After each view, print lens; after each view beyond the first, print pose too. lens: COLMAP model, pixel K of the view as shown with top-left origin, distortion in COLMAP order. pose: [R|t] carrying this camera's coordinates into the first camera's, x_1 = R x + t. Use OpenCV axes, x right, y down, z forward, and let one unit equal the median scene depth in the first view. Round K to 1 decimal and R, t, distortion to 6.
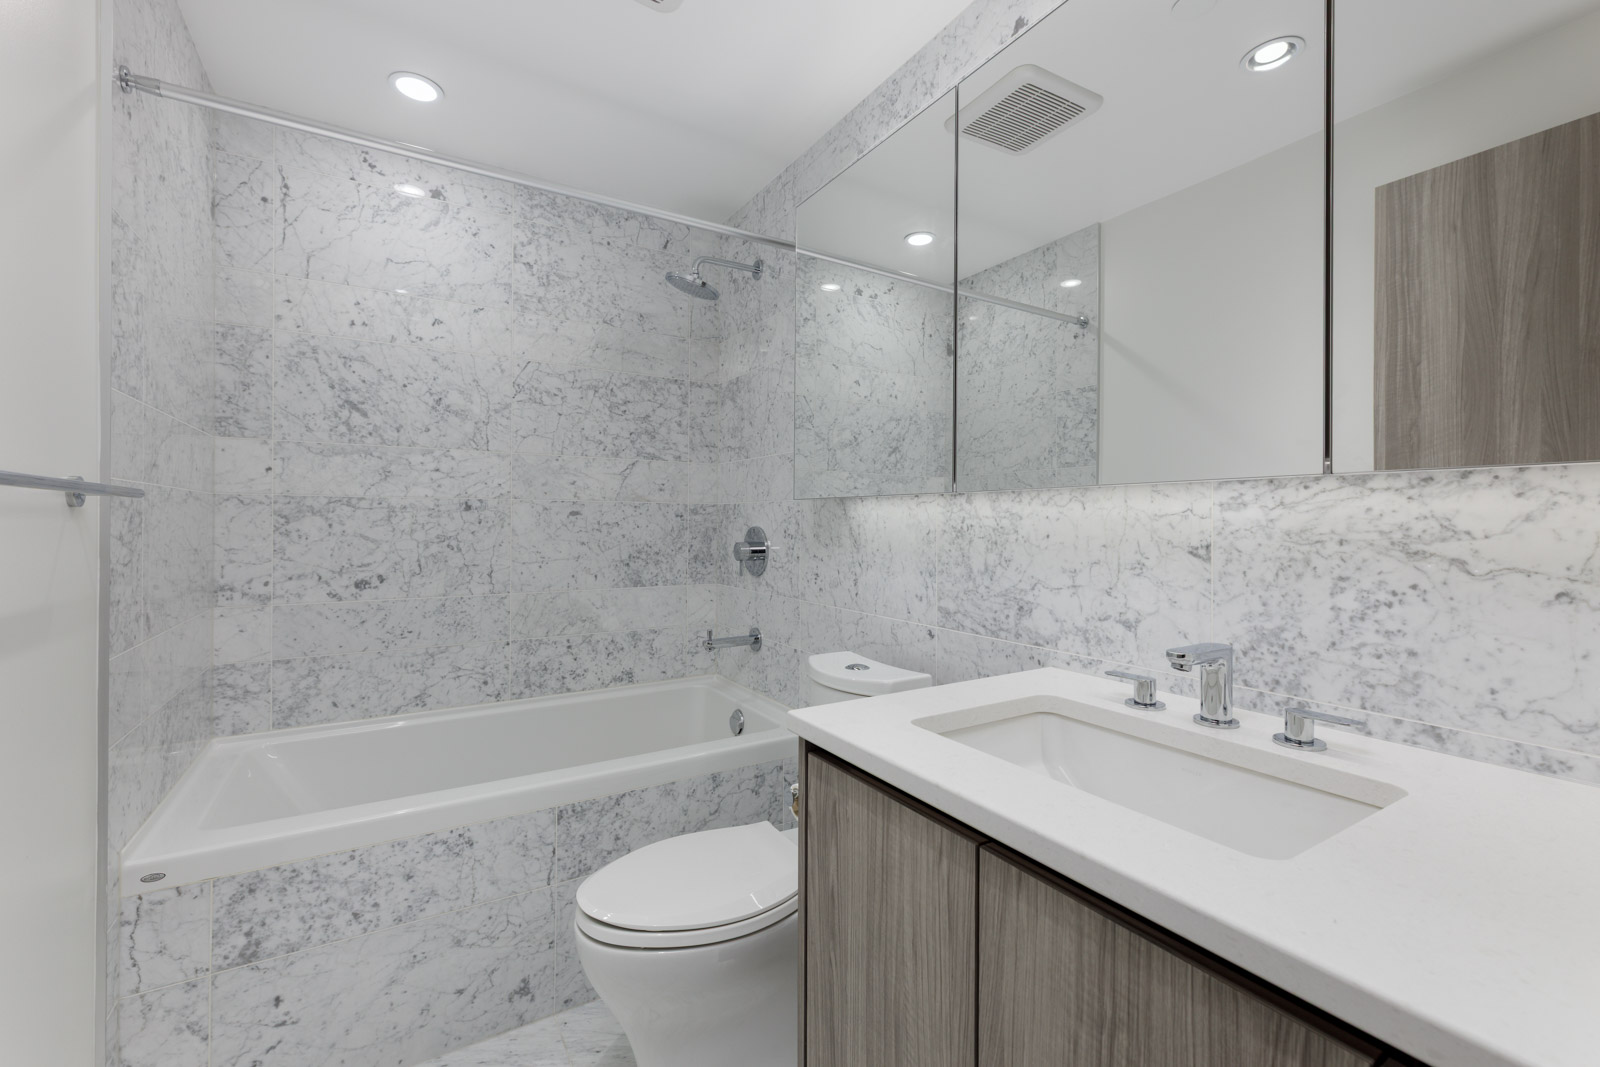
lens RADIAL K [[683.1, 0, 805.6], [0, 683.1, 527.6], [0, 0, 1]] dist [-0.001959, -0.000361]
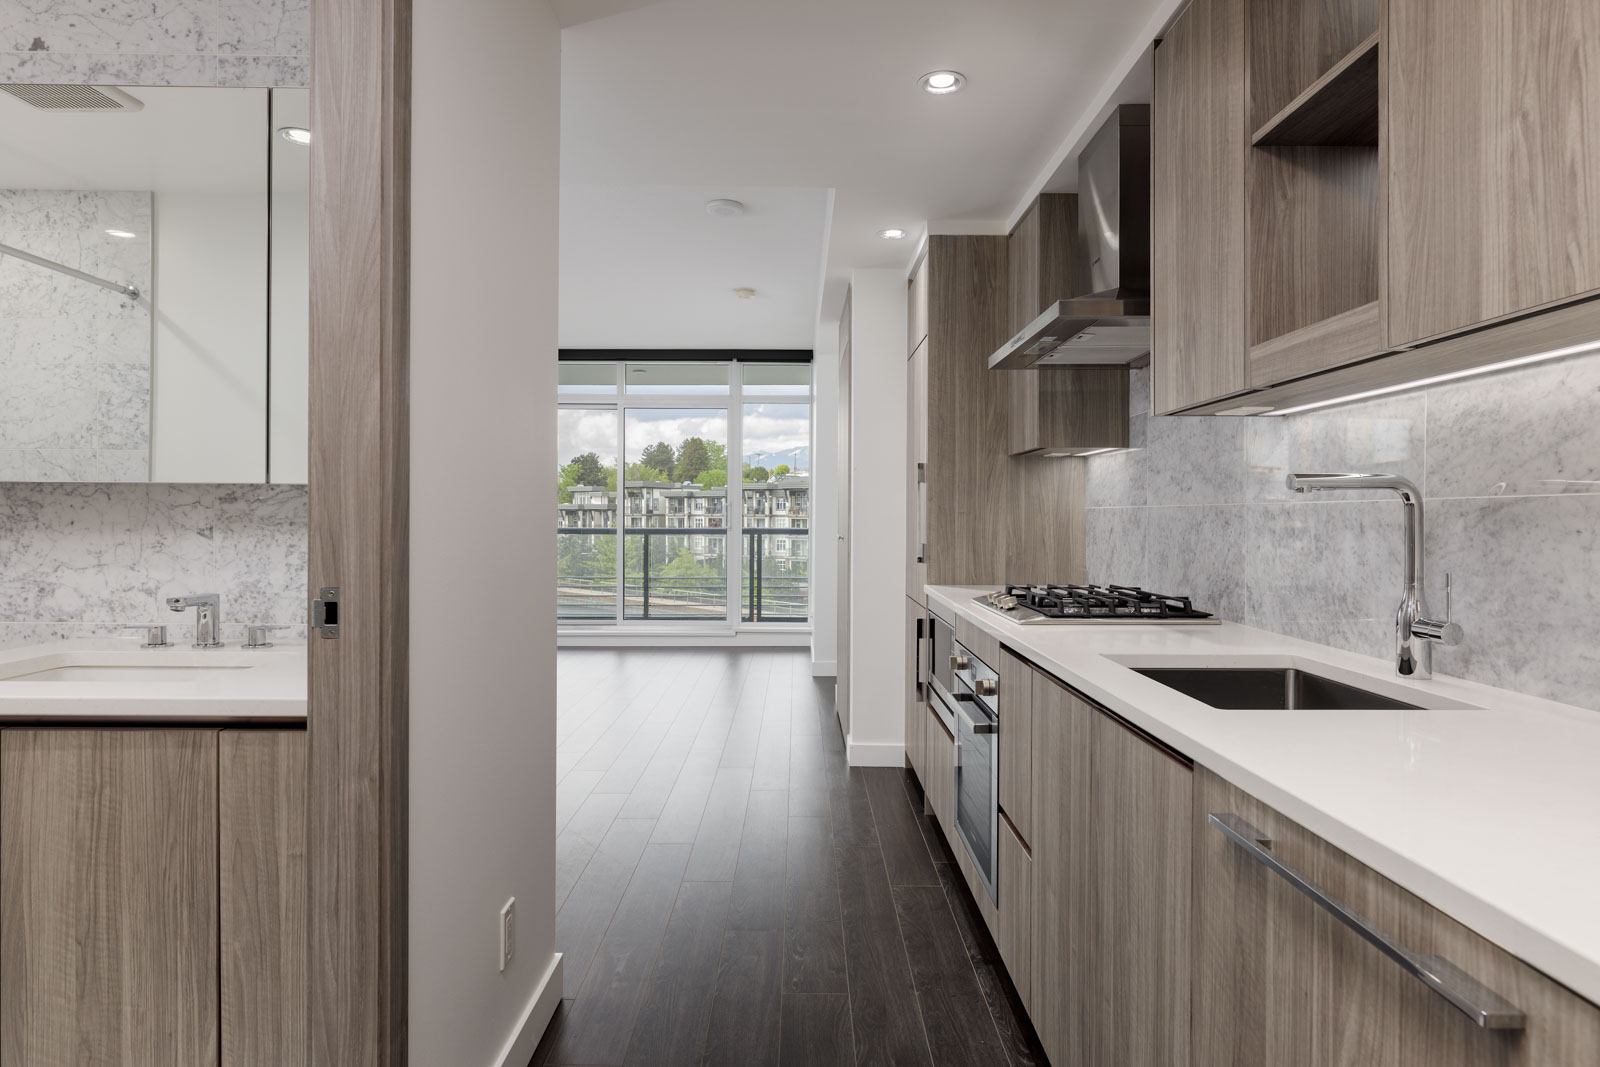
lens RADIAL K [[852.1, 0, 803.7], [0, 852.1, 518.1], [0, 0, 1]] dist [-0.000299, -0.000052]
pose [[0.517644, -0.002053, 0.855594, -0.234744], [0.001220, 0.999998, 0.001661, 0.004241], [-0.855595, 0.000184, 0.517645, -0.801193]]
